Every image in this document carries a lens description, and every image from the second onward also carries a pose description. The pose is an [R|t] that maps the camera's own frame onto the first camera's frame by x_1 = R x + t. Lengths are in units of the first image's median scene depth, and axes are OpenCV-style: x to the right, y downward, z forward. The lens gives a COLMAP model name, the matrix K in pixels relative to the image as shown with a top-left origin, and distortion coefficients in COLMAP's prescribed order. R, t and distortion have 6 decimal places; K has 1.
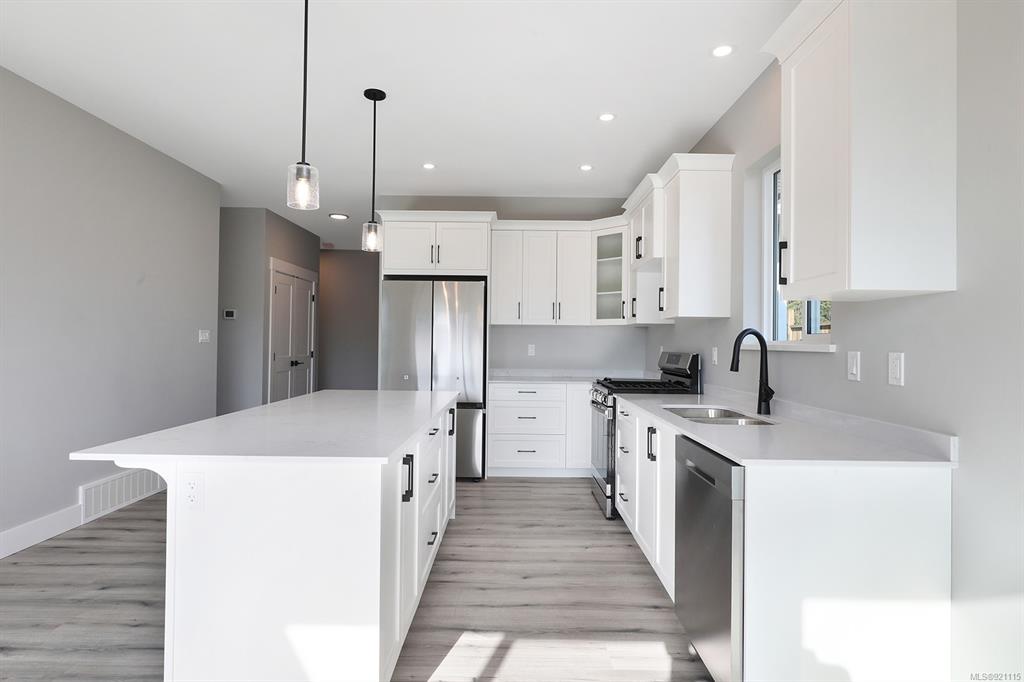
lens RADIAL K [[544.2, 0, 516.4], [0, 544.2, 337.3], [0, 0, 1]] dist [0.000199, 0.001078]
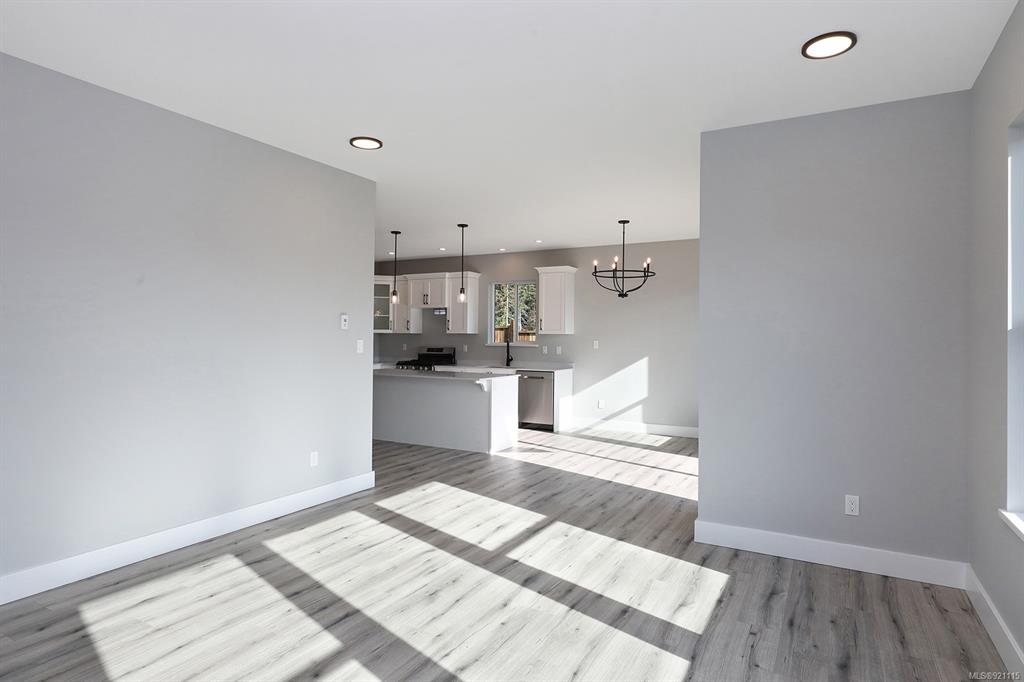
lens RADIAL K [[544.2, 0, 516.4], [0, 544.2, 337.3], [0, 0, 1]] dist [0.000199, 0.001078]
pose [[0.485807, -0.003426, 0.874059, -1.740801], [-0.012882, 0.999856, 0.011080, -0.048479], [-0.873971, -0.016642, 0.485693, -0.441040]]
